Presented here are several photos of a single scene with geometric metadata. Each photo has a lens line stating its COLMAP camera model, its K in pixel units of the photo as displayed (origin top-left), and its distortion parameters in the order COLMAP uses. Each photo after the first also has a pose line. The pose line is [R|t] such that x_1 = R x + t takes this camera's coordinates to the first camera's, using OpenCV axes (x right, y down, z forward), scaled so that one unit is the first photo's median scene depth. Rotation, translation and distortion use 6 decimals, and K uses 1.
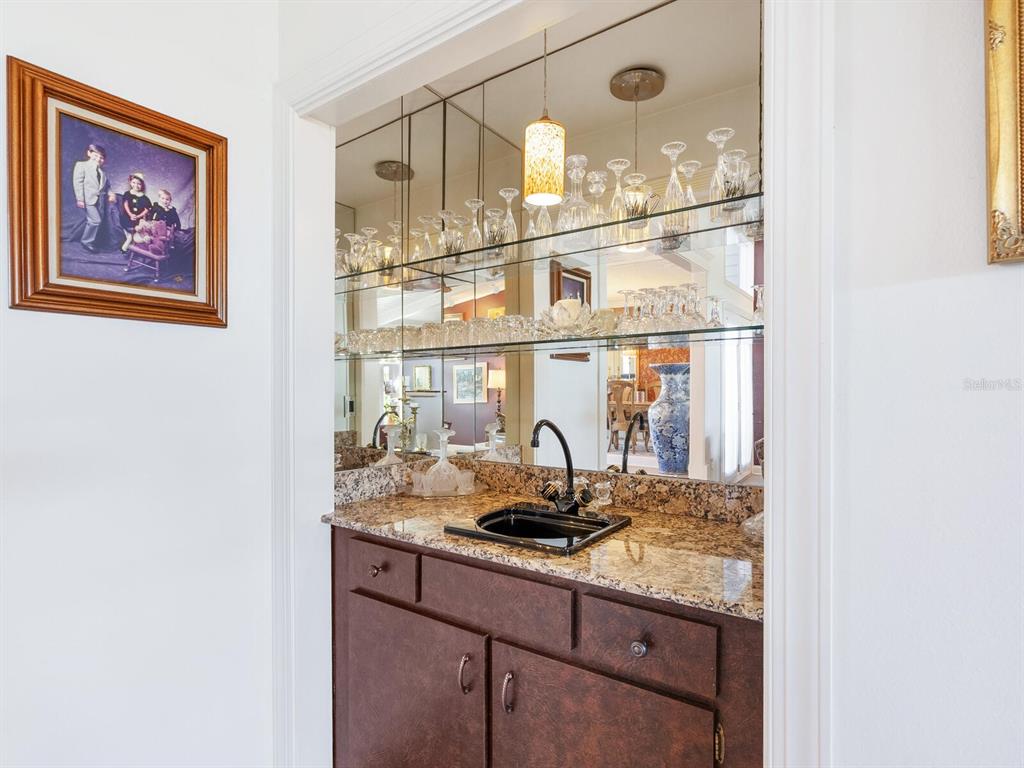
lens RADIAL K [[517.3, 0, 512.0], [0, 517.3, 384.0], [0, 0, 1]] dist [0.001347, 0.000846]
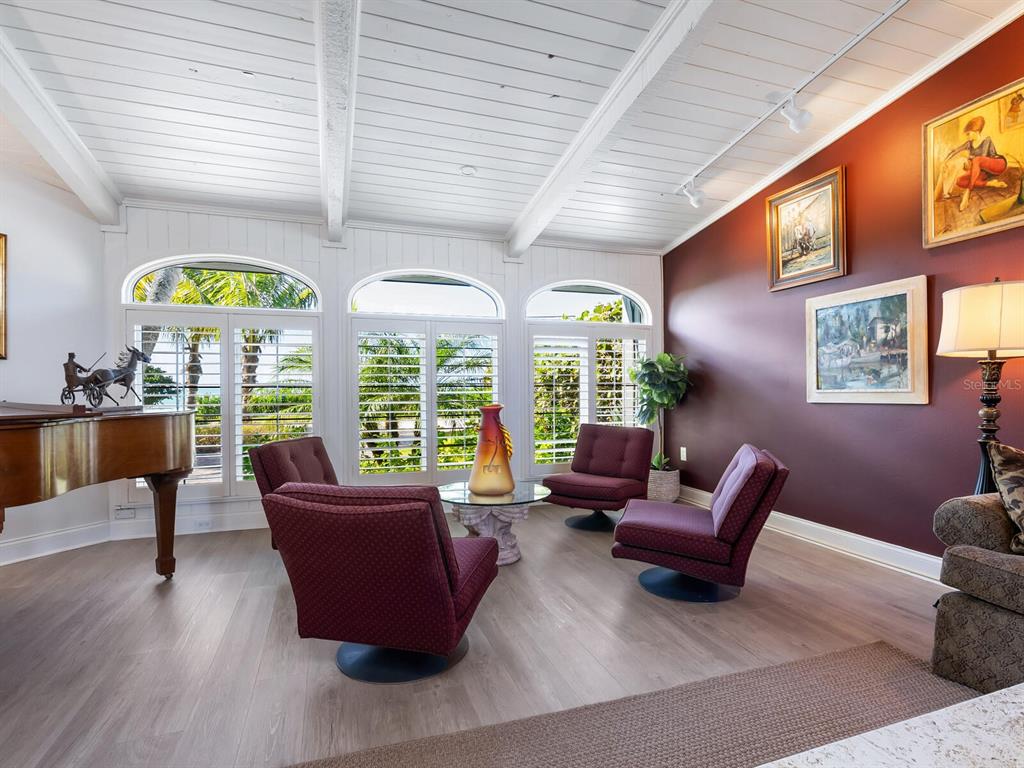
lens RADIAL K [[517.3, 0, 512.0], [0, 517.3, 384.0], [0, 0, 1]] dist [0.001347, 0.000846]
pose [[0.807936, -0.002312, -0.589266, -0.067965], [0.001796, 0.999997, -0.001461, 0.024259], [0.589268, 0.000122, 0.807938, 0.605801]]
